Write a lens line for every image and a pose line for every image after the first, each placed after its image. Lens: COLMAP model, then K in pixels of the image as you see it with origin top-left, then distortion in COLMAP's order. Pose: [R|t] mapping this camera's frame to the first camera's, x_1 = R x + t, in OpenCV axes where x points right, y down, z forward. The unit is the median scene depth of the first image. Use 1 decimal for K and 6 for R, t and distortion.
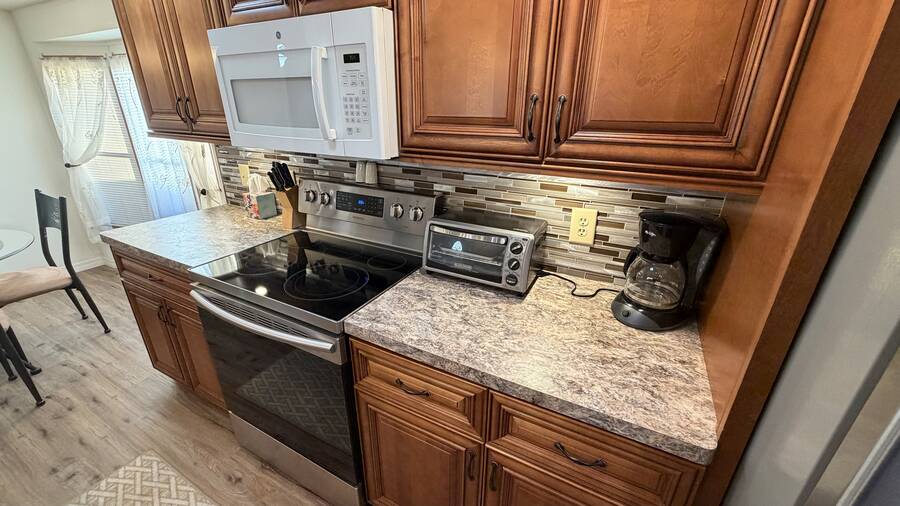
lens RADIAL K [[358.3, 0, 448.2], [0, 358.3, 250.2], [0, 0, 1]] dist [-0.000577, -0.000133]
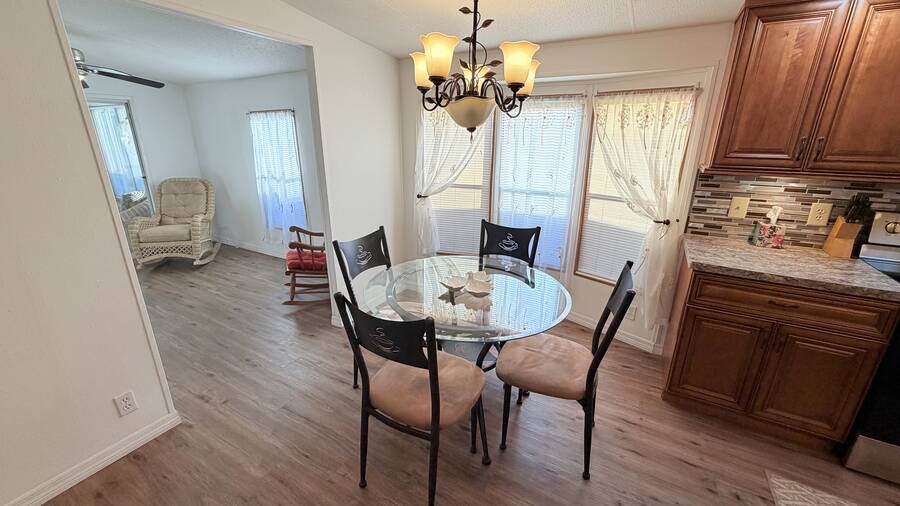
lens RADIAL K [[358.3, 0, 449.9], [0, 358.3, 251.8], [0, 0, 1]] dist [-0.000577, -0.000133]
pose [[0.999454, 0.004204, -0.032773, -2.044489], [-0.006329, 0.997864, -0.065016, -0.003780], [0.032430, 0.065188, 0.997346, -0.116051]]
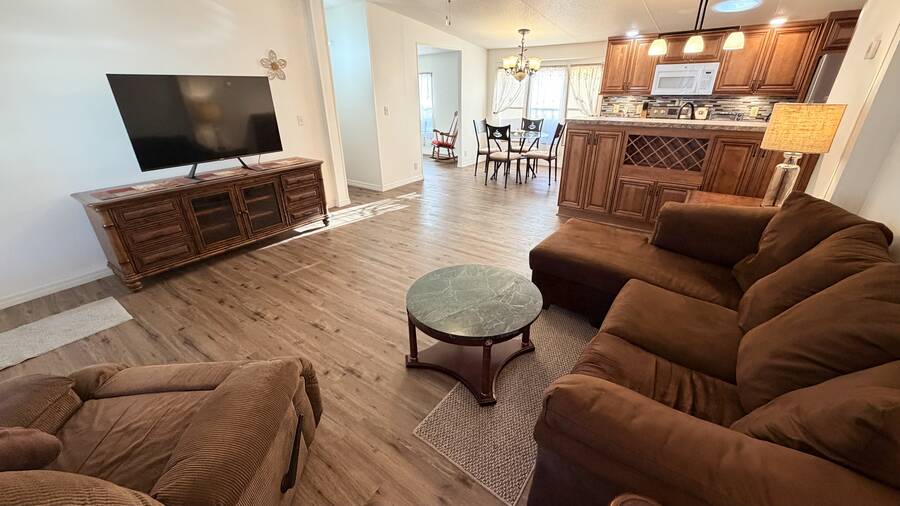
lens RADIAL K [[358.3, 0, 447.5], [0, 358.3, 252.7], [0, 0, 1]] dist [-0.000577, -0.000133]
pose [[0.989569, 0.036444, -0.139371, -2.193315], [-0.028992, 0.998058, 0.055130, 1.262021], [0.141110, -0.050514, 0.988704, -3.216746]]
